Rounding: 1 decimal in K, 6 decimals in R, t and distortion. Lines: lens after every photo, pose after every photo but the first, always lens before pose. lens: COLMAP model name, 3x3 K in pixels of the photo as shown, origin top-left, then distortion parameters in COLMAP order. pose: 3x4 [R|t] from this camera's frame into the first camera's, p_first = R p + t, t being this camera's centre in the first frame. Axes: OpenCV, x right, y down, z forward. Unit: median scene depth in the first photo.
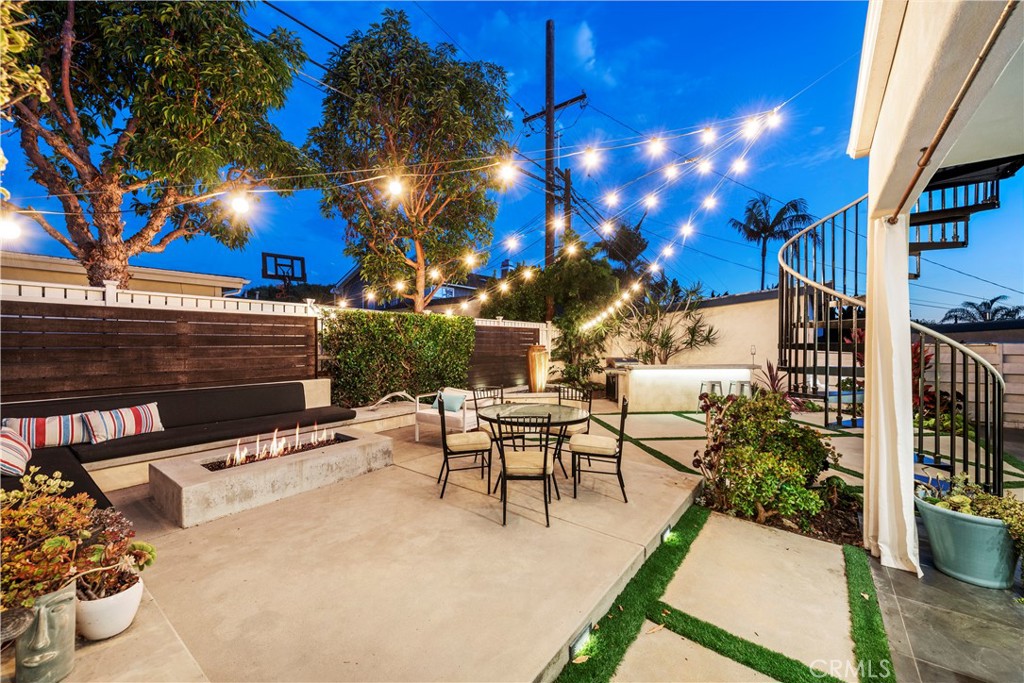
lens RADIAL K [[407.3, 0, 512.0], [0, 407.3, 341.5], [0, 0, 1]] dist [0.006989, -0.000138]
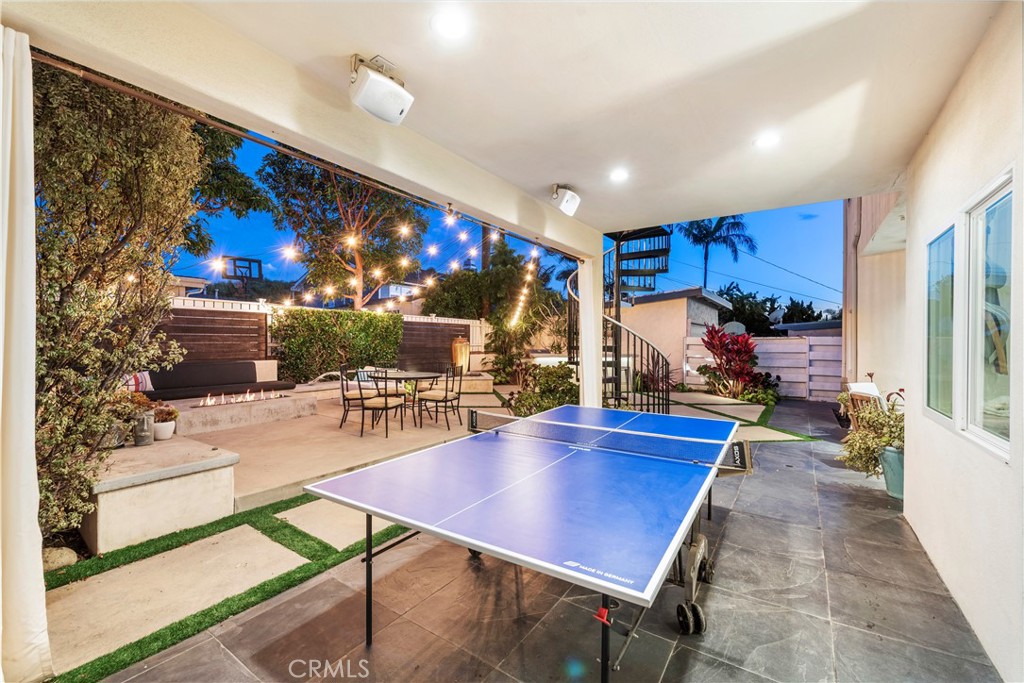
lens RADIAL K [[424.9, 0, 512.0], [0, 424.9, 341.5], [0, 0, 1]] dist [0.001601, 0.000012]
pose [[0.998611, 0.002298, 0.052634, 0.206278], [-0.002312, 0.999997, 0.000190, 0.025913], [-0.052633, -0.000311, 0.998614, -0.351074]]
